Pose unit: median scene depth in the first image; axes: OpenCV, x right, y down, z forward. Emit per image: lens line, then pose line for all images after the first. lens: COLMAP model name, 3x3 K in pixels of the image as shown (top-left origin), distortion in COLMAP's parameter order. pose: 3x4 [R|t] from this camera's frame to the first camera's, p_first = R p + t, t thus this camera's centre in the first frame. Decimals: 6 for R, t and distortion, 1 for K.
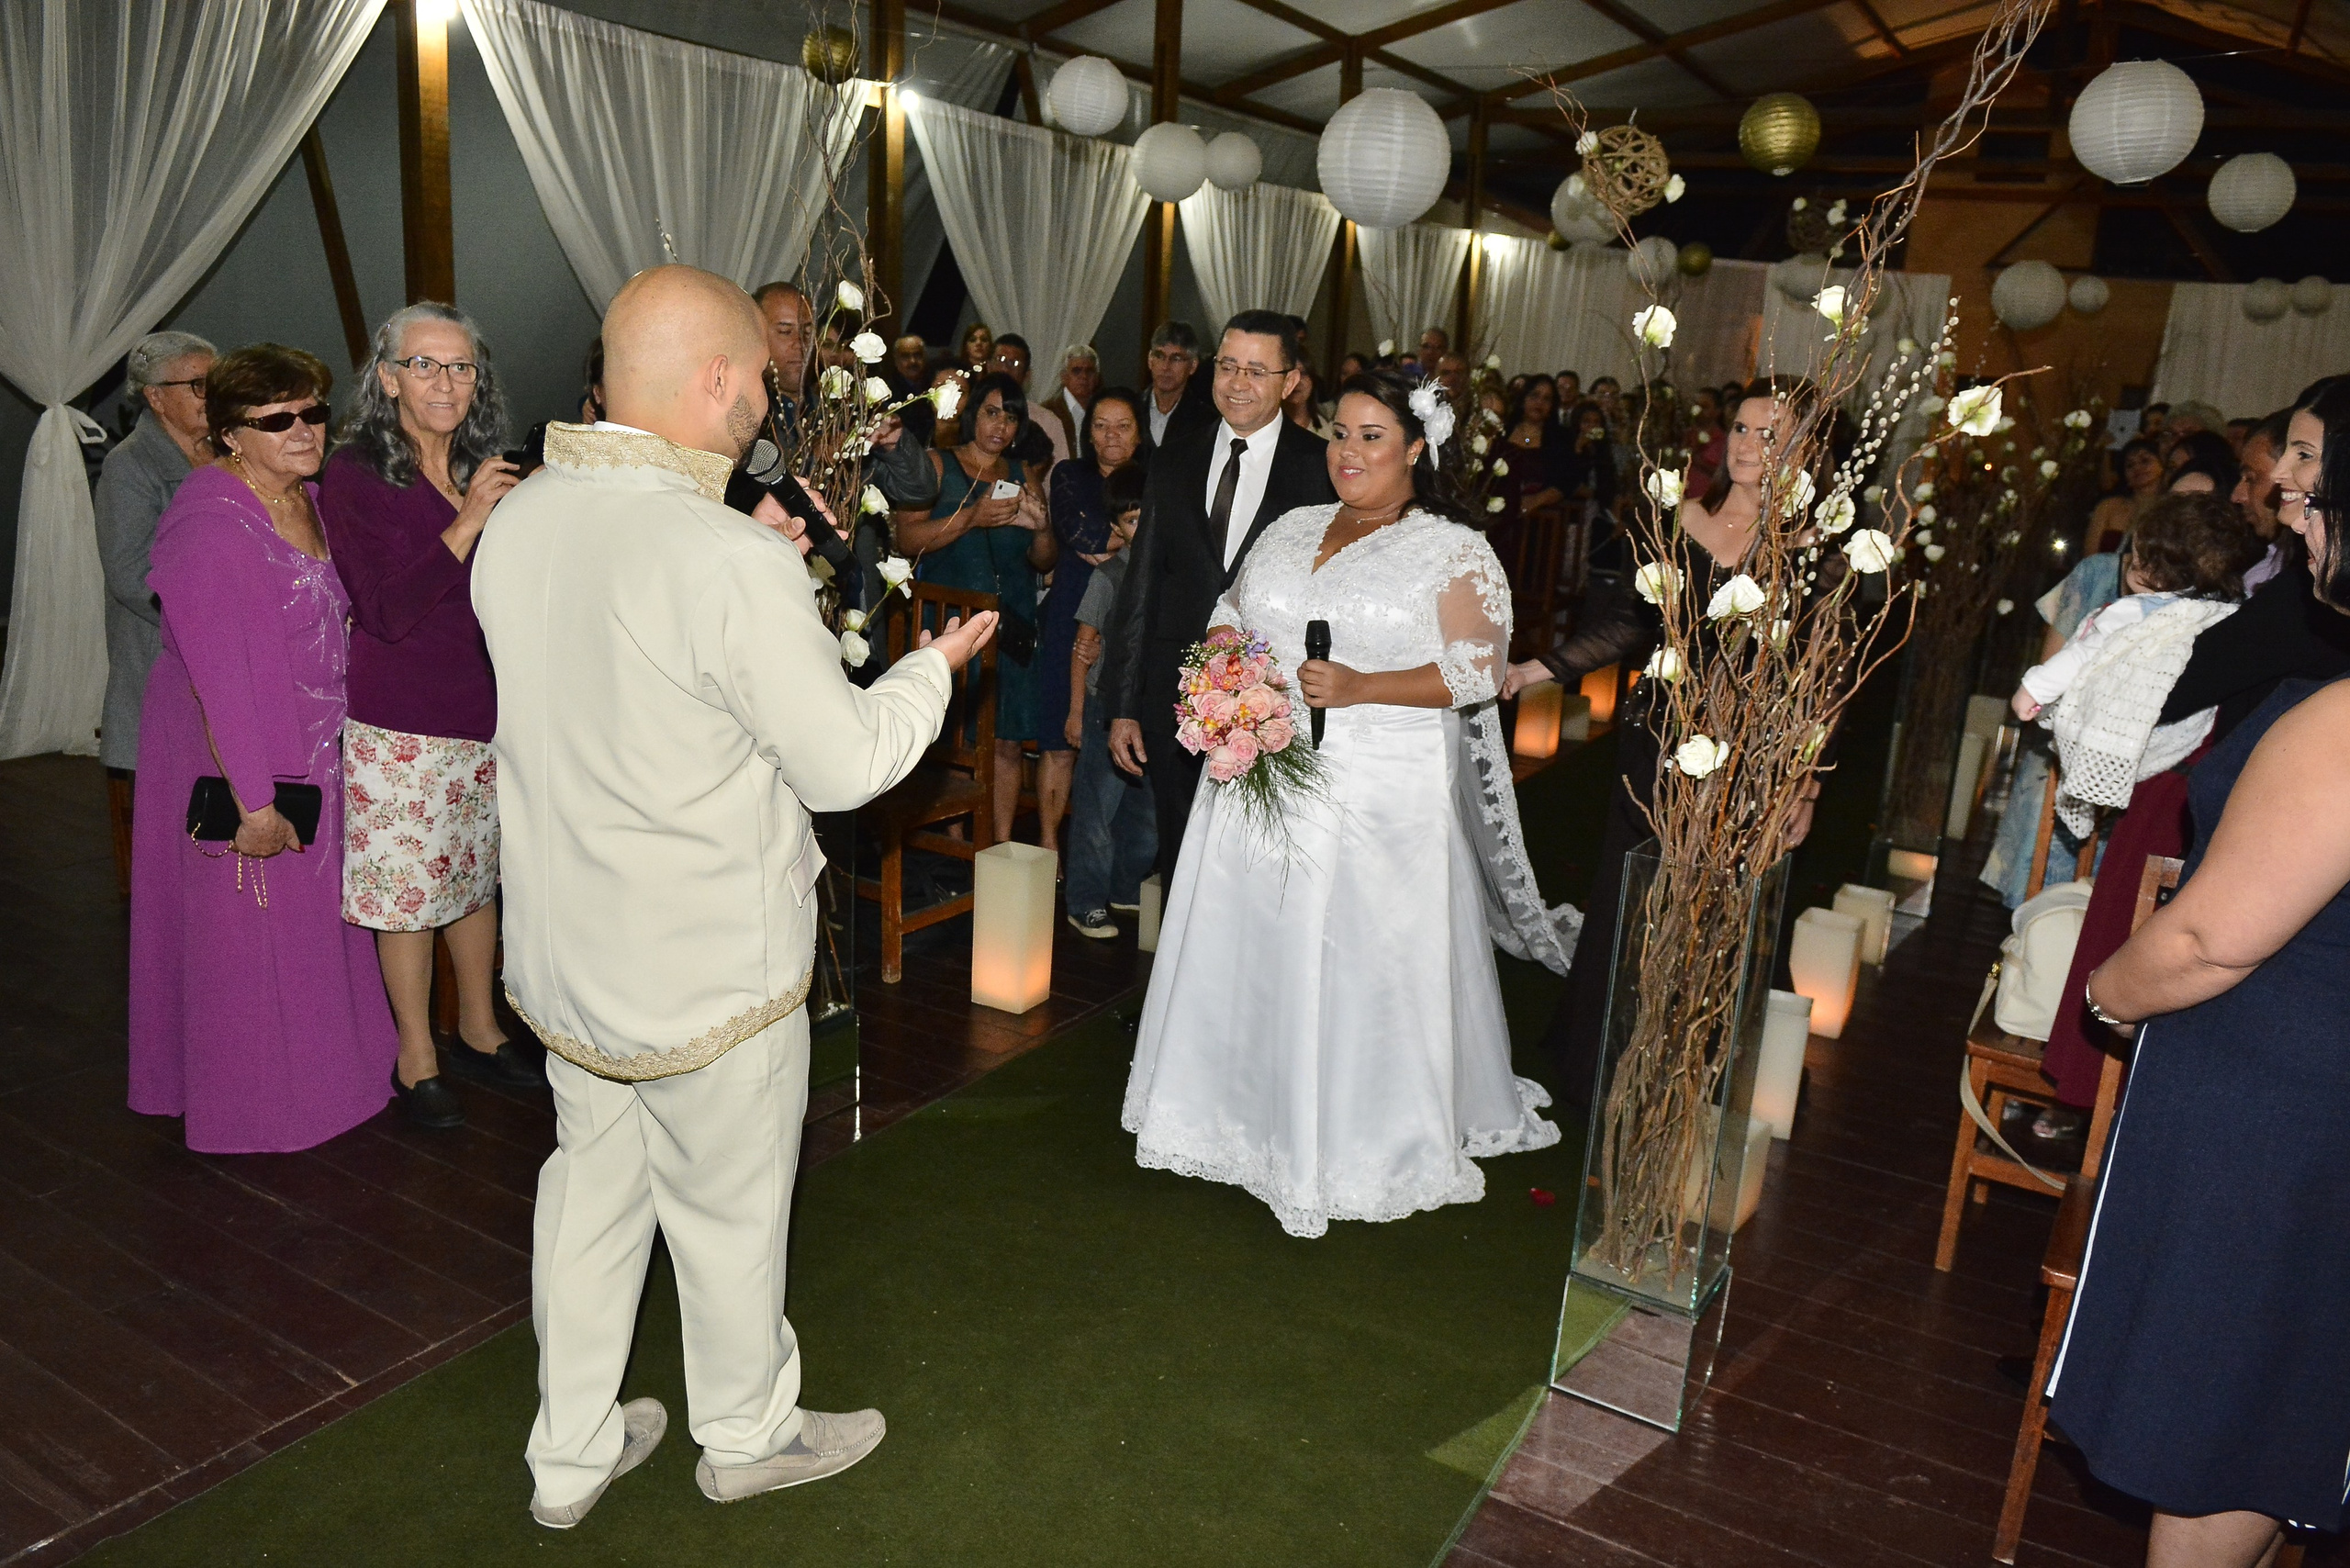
lens RADIAL K [[1689.7, 0, 1175.0], [0, 1689.7, 784.0], [0, 0, 1]] dist [-0.038478, -0.014166]
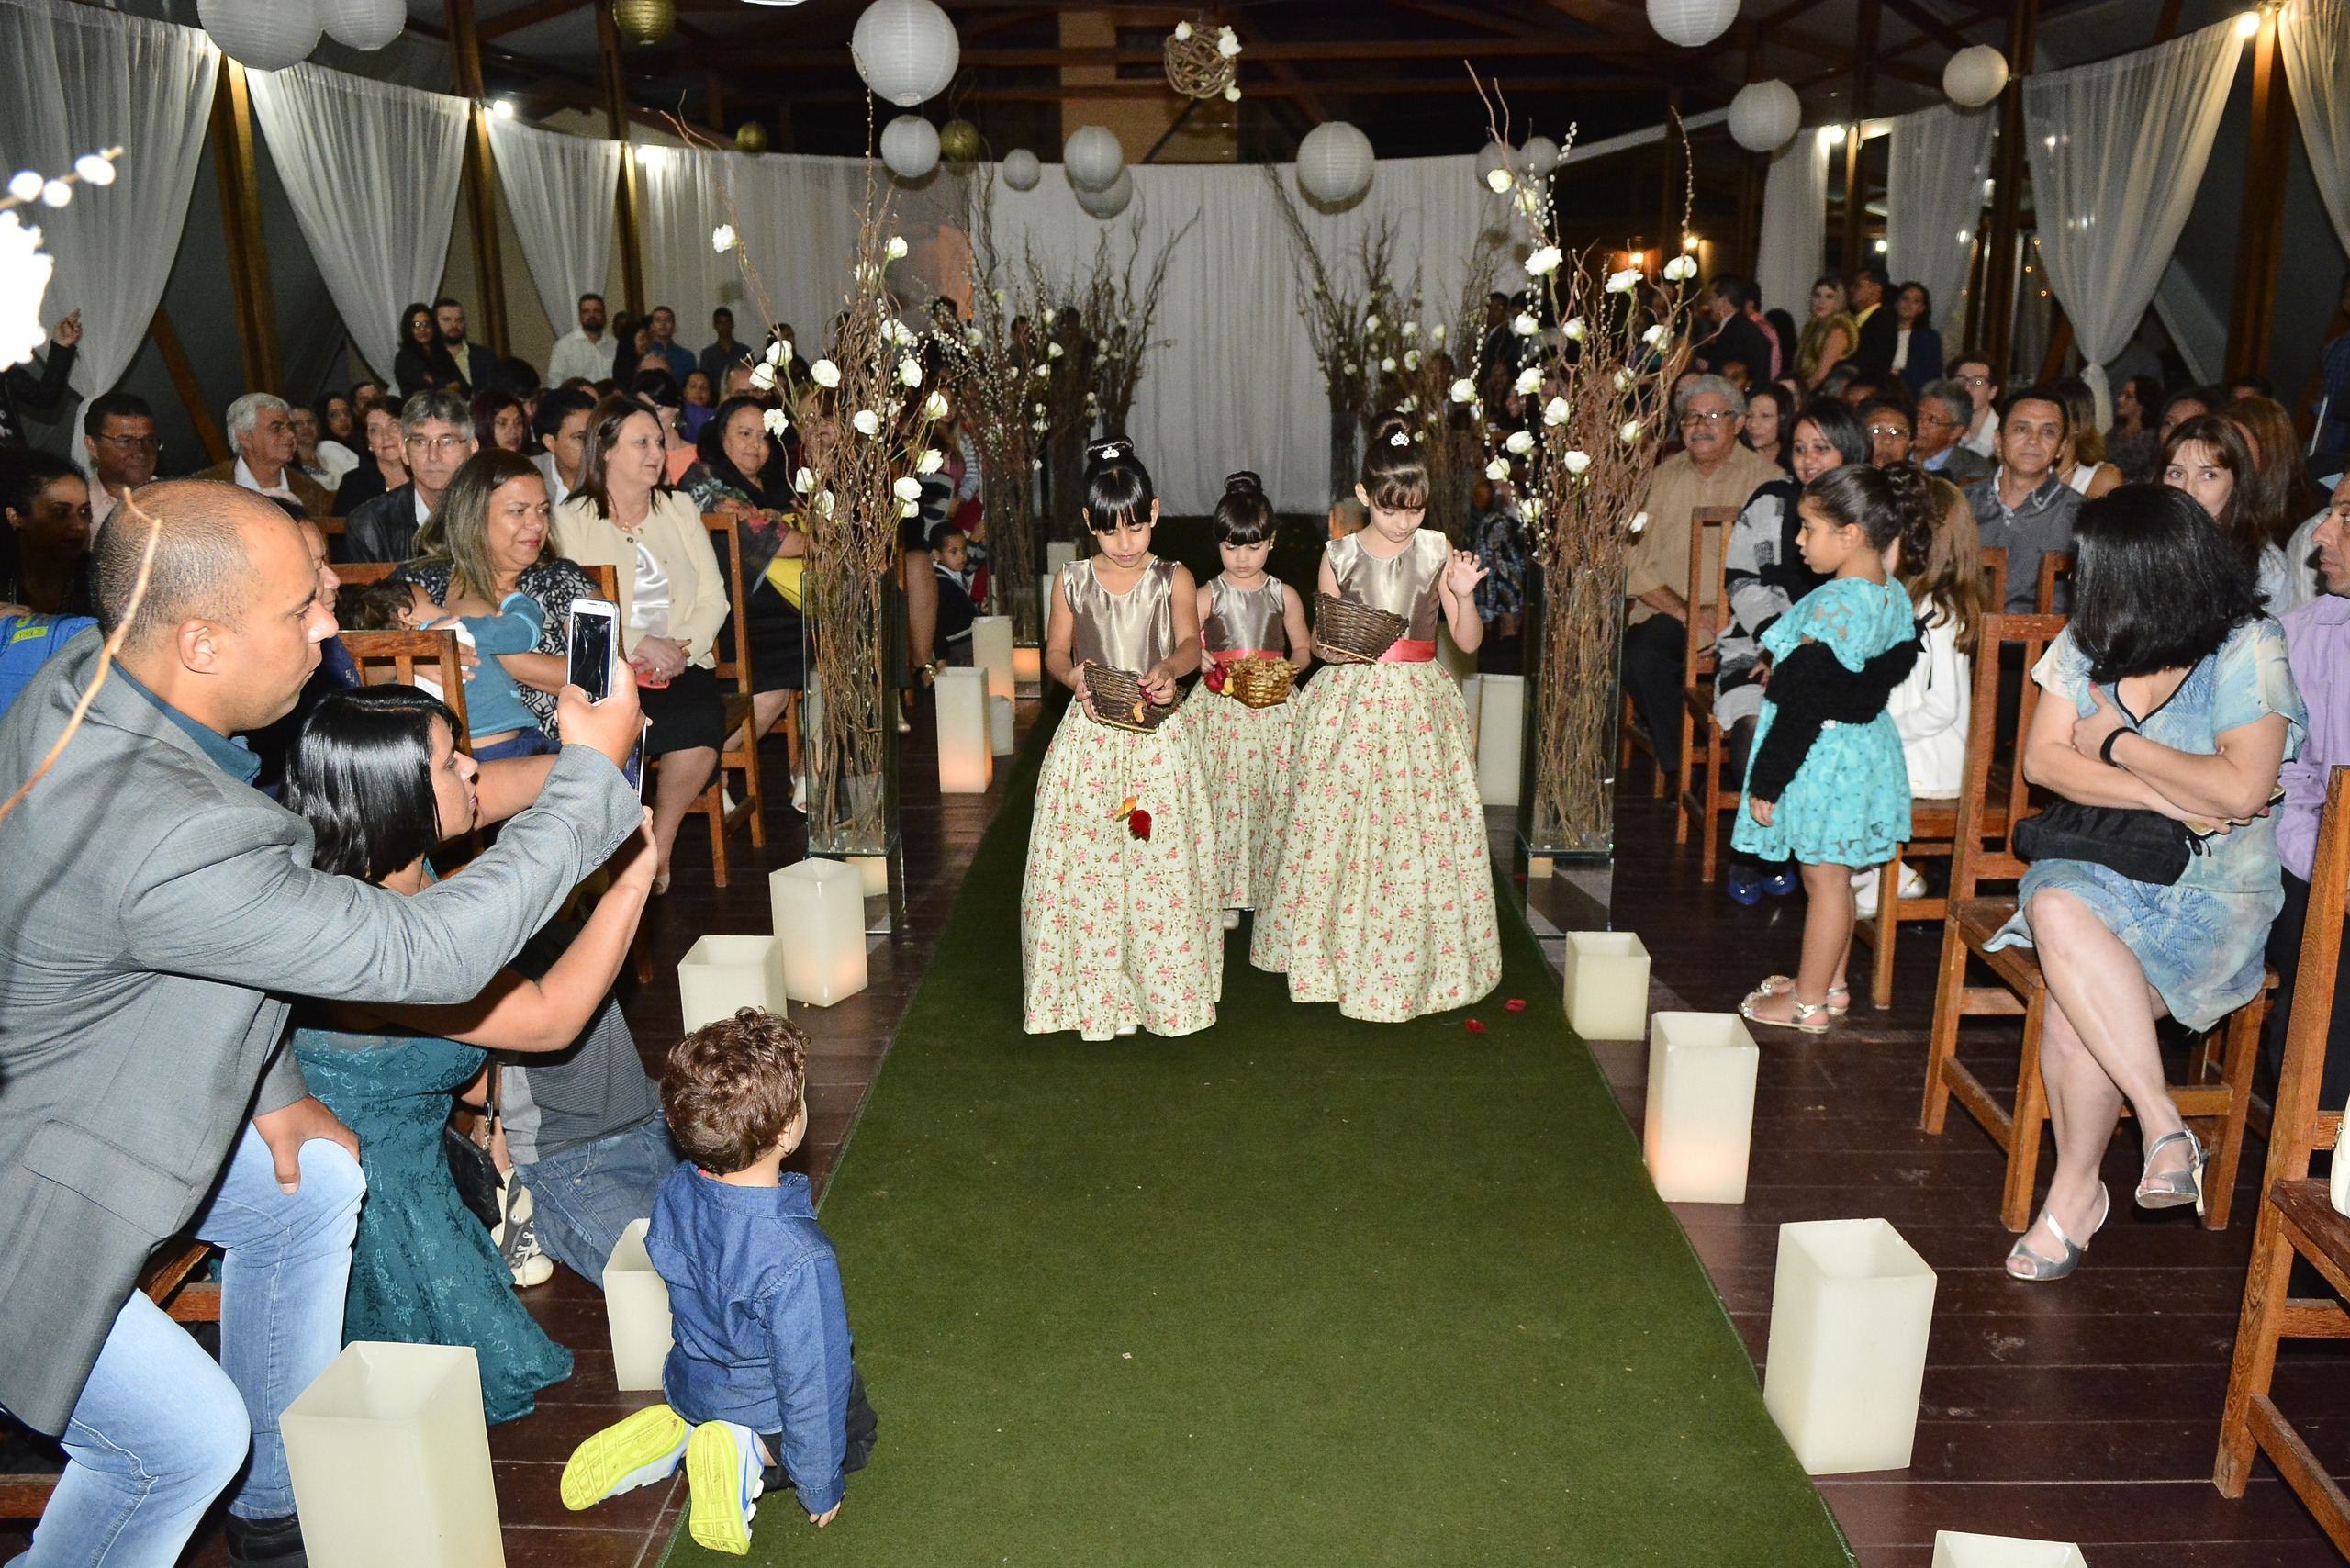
lens RADIAL K [[1767.3, 0, 1175.0], [0, 1767.3, 784.0], [0, 0, 1]] dist [-0.034702, -0.002730]
pose [[0.885851, -0.181982, 0.426792, -0.093609], [0.171794, 0.983140, 0.062628, -0.128381], [-0.430993, 0.017841, 0.902179, 0.629805]]
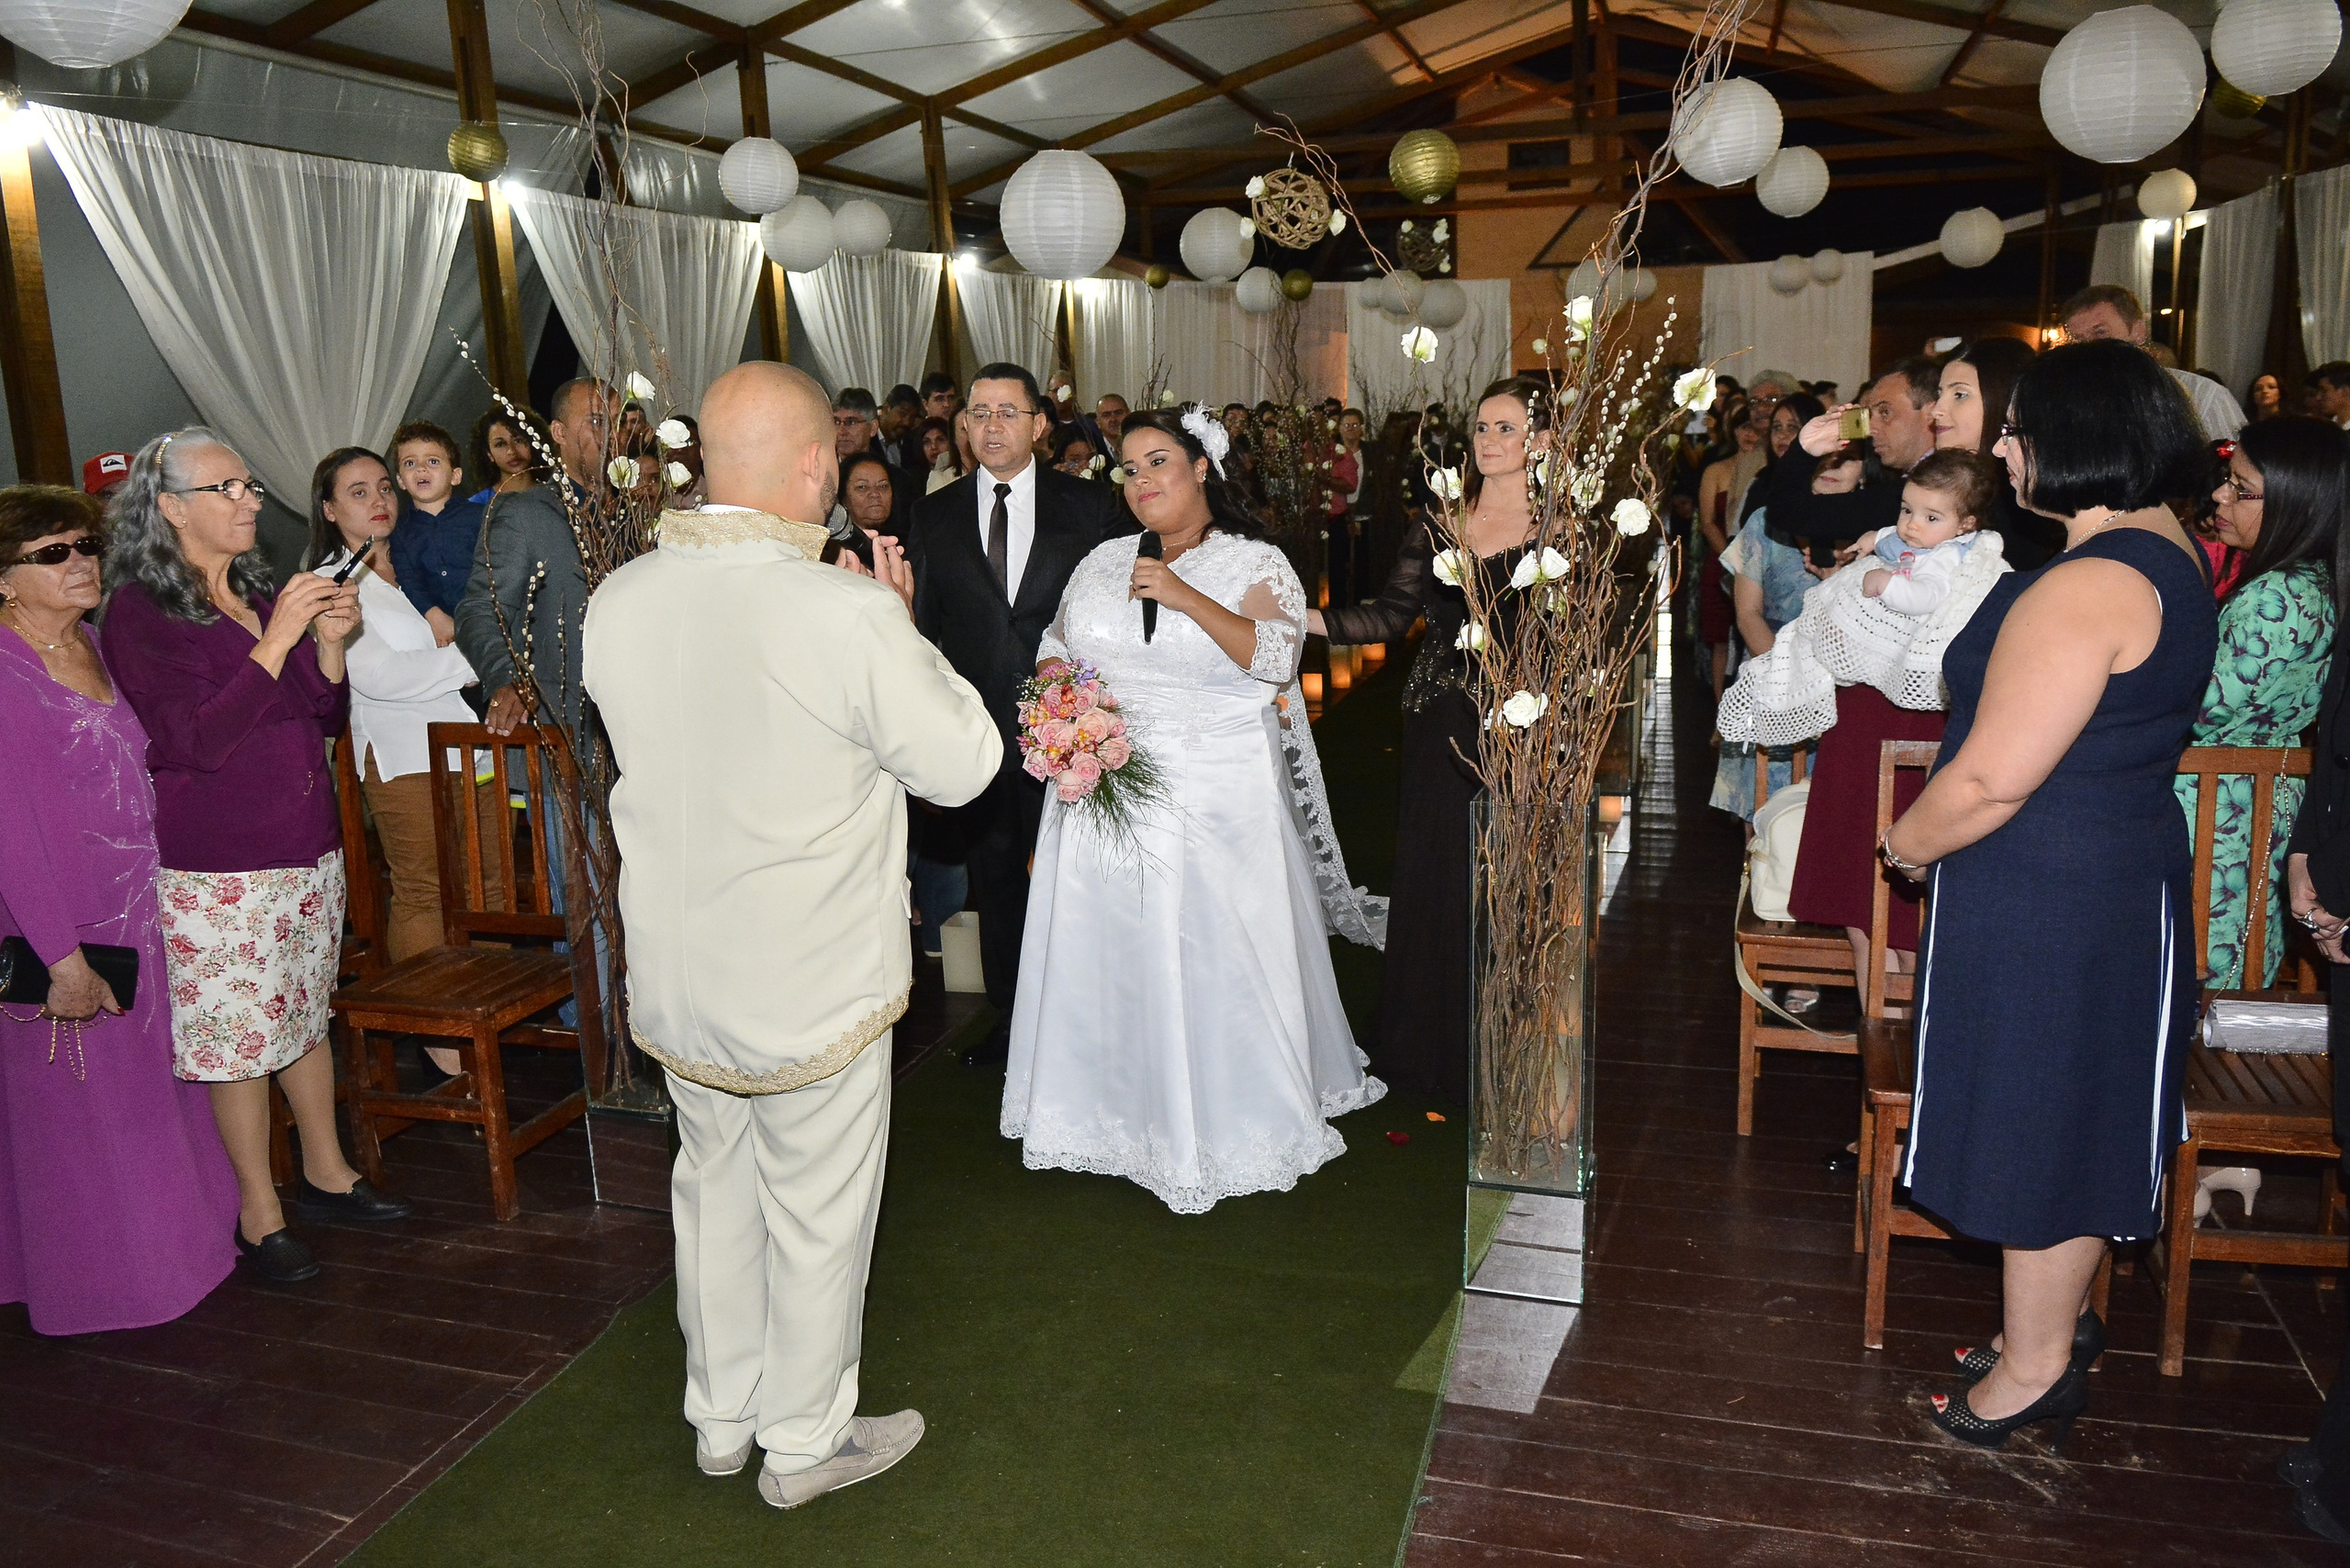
lens RADIAL K [[1689.7, 0, 1175.0], [0, 1689.7, 784.0], [0, 0, 1]] dist [-0.038478, -0.014166]
pose [[0.967822, -0.140376, 0.208841, -0.120190], [0.146204, 0.989173, -0.012659, 0.009993], [-0.204802, 0.042785, 0.977868, -0.056045]]
